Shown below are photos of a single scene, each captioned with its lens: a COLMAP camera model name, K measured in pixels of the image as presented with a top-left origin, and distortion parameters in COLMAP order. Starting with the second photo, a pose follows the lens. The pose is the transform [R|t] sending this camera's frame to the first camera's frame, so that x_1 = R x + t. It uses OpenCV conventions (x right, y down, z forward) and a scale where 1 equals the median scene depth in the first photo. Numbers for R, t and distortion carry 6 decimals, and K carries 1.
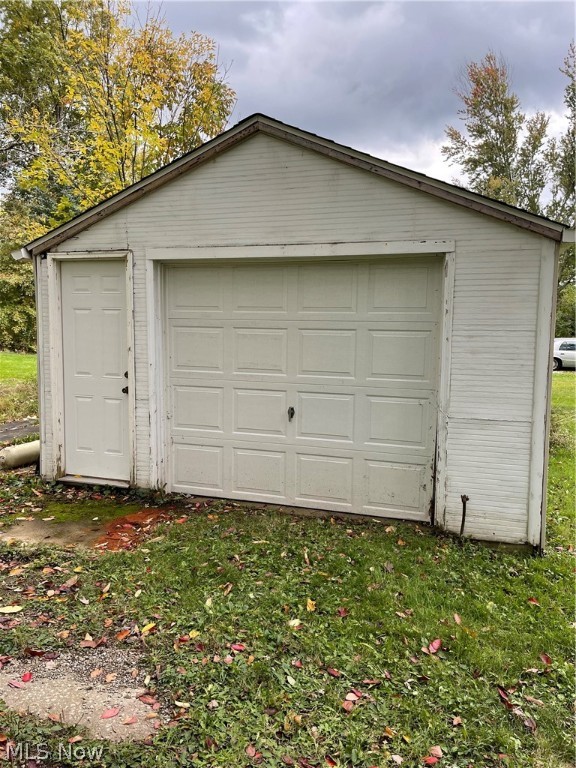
lens RADIAL K [[568.5, 0, 288.0], [0, 568.5, 377.0], [0, 0, 1]] dist [0.008477, -0.000642]
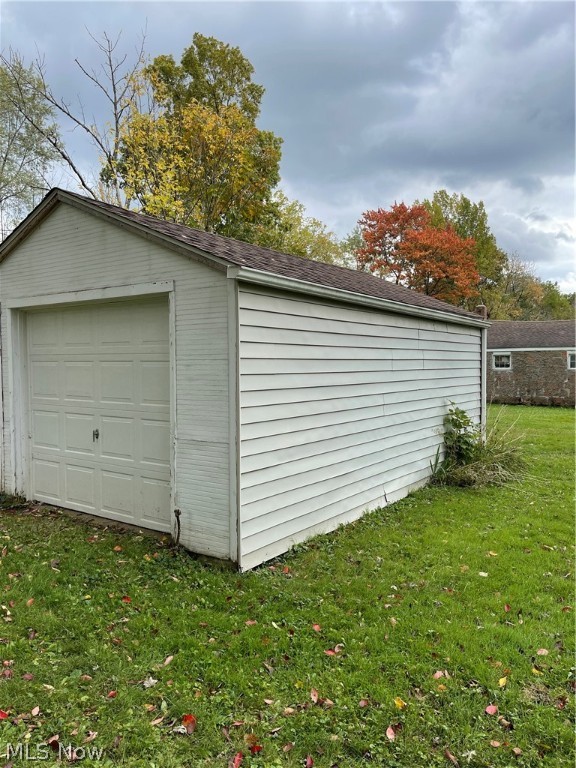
lens RADIAL K [[577.1, 0, 288.0], [0, 577.1, 384.0], [0, 0, 1]] dist [0.019011, 0.002669]
pose [[0.951796, -0.001855, -0.306726, 0.774270], [-0.018244, 0.997869, -0.062647, 0.029278], [0.306188, 0.065222, 0.949734, -0.007933]]
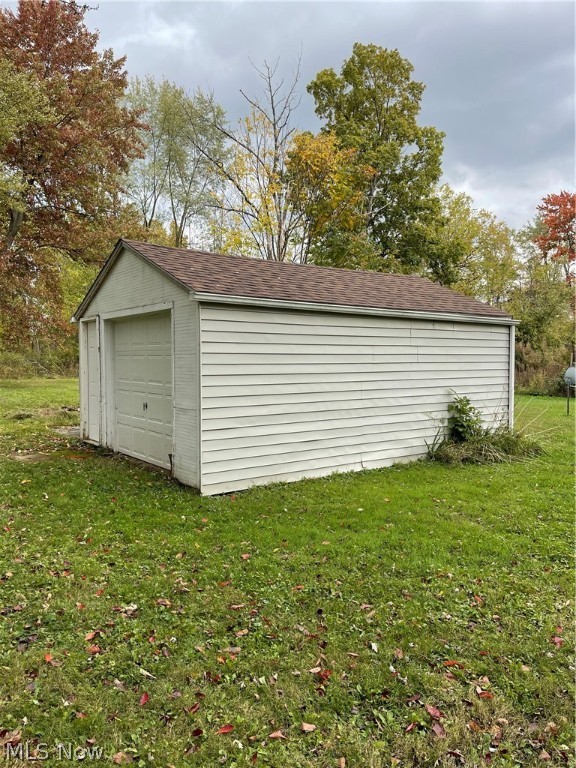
lens RADIAL K [[577.1, 0, 288.0], [0, 577.1, 384.0], [0, 0, 1]] dist [0.019011, 0.002669]
pose [[0.809687, 0.012866, -0.586721, 1.420398], [-0.048576, 0.997798, -0.045156, 0.059102], [0.584848, 0.065063, 0.808529, -0.154184]]
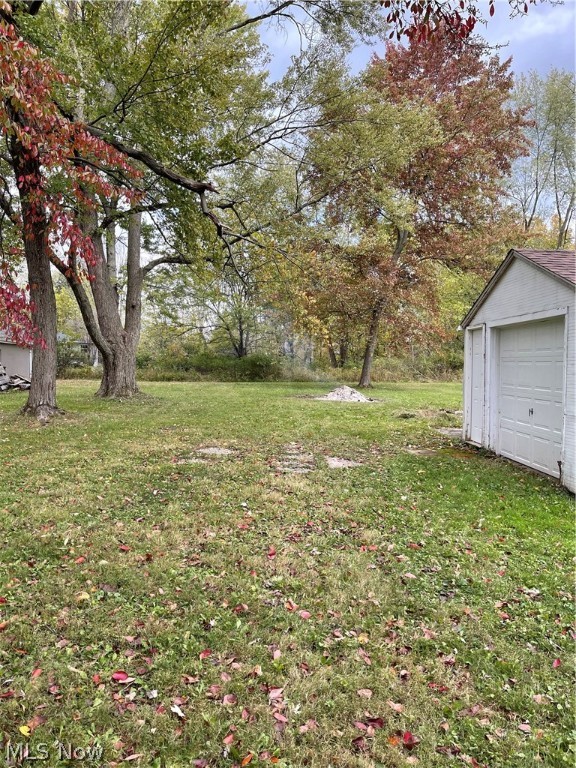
lens RADIAL K [[575.2, 0, 286.3], [0, 575.2, 389.5], [0, 0, 1]] dist [0.082163, -0.105620]
pose [[0.319962, 0.030855, -0.946928, 1.486503], [-0.093621, 0.995608, 0.000807, 0.068842], [0.942793, 0.088394, 0.321446, -0.272415]]
